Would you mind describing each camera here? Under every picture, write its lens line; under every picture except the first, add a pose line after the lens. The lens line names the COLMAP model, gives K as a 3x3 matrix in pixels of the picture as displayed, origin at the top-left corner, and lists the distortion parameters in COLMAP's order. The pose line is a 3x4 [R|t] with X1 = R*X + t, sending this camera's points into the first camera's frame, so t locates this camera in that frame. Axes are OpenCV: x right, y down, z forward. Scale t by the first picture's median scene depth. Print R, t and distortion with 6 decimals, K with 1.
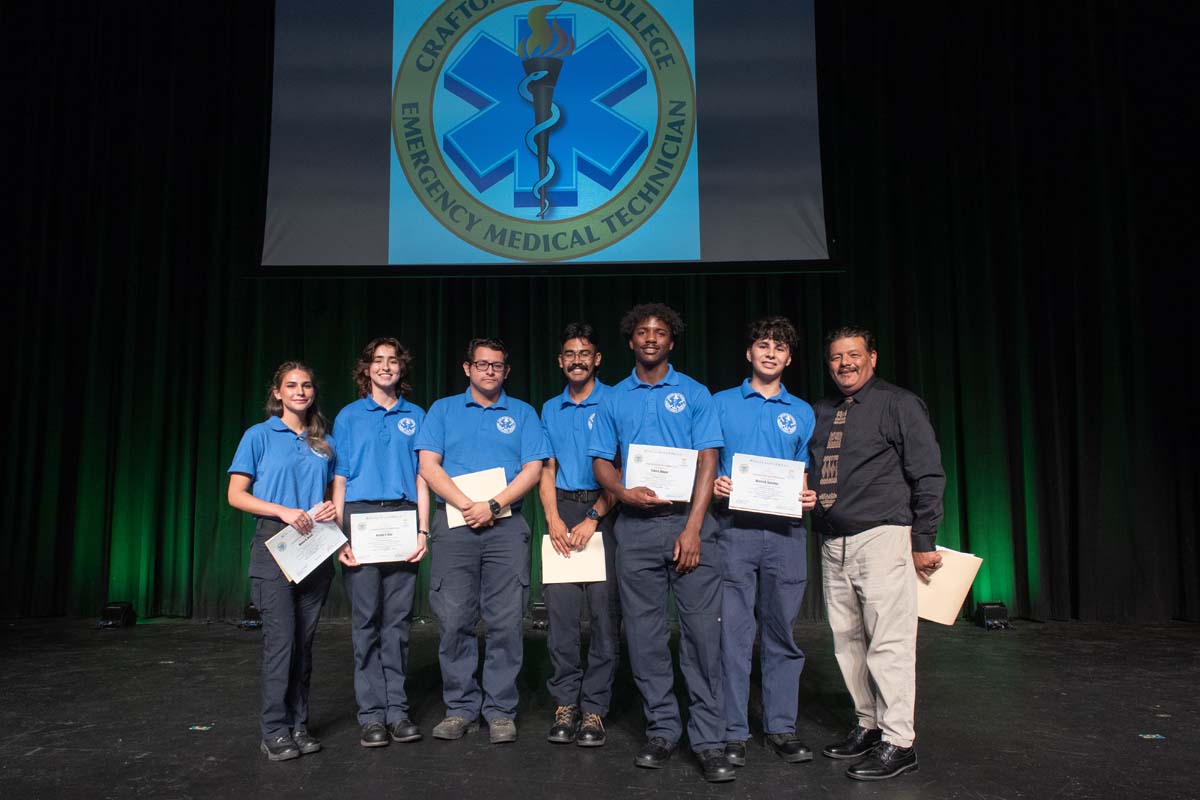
lens RADIAL K [[852.0, 0, 573.0], [0, 852.0, 406.3], [0, 0, 1]] dist [0.011524, -0.004686]
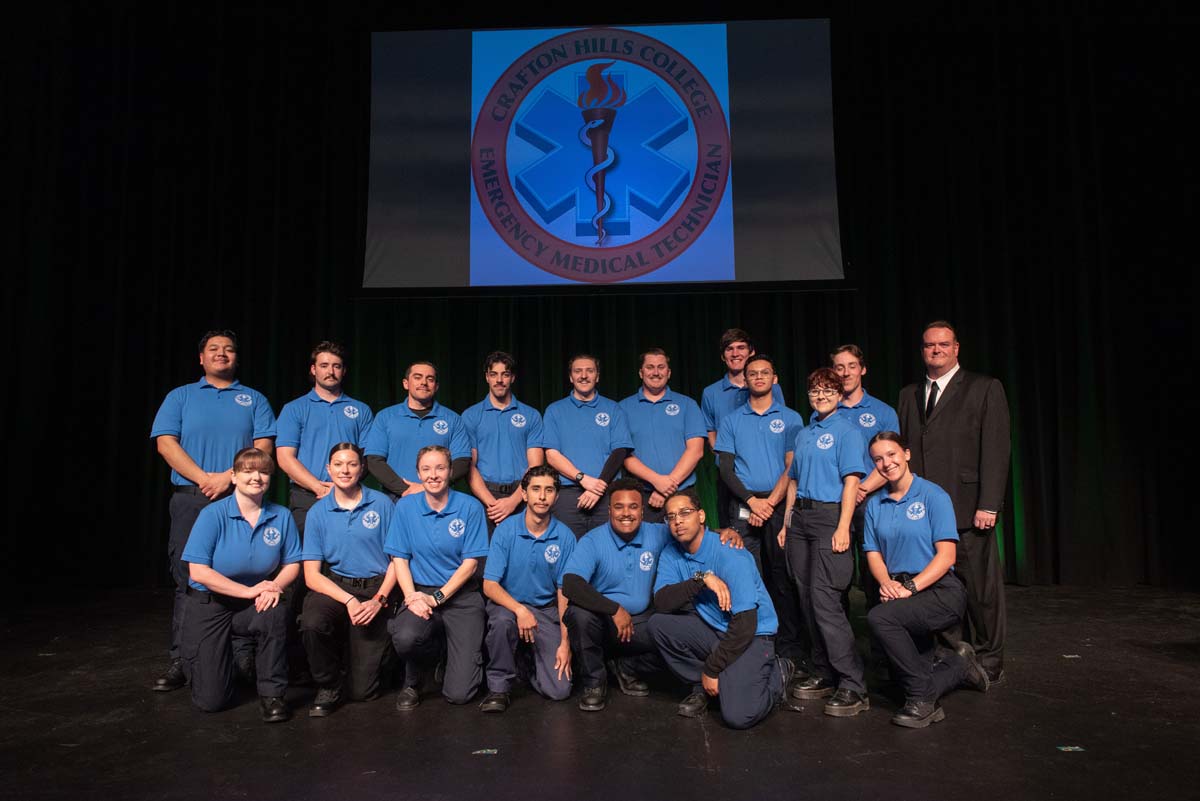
lens RADIAL K [[854.2, 0, 600.4], [0, 854.2, 404.4], [0, 0, 1]] dist [-0.012475, -0.005230]
pose [[0.999903, -0.006895, -0.012139, -0.022981], [0.006927, 0.999973, 0.002611, -0.005244], [0.012121, -0.002694, 0.999923, -0.173403]]
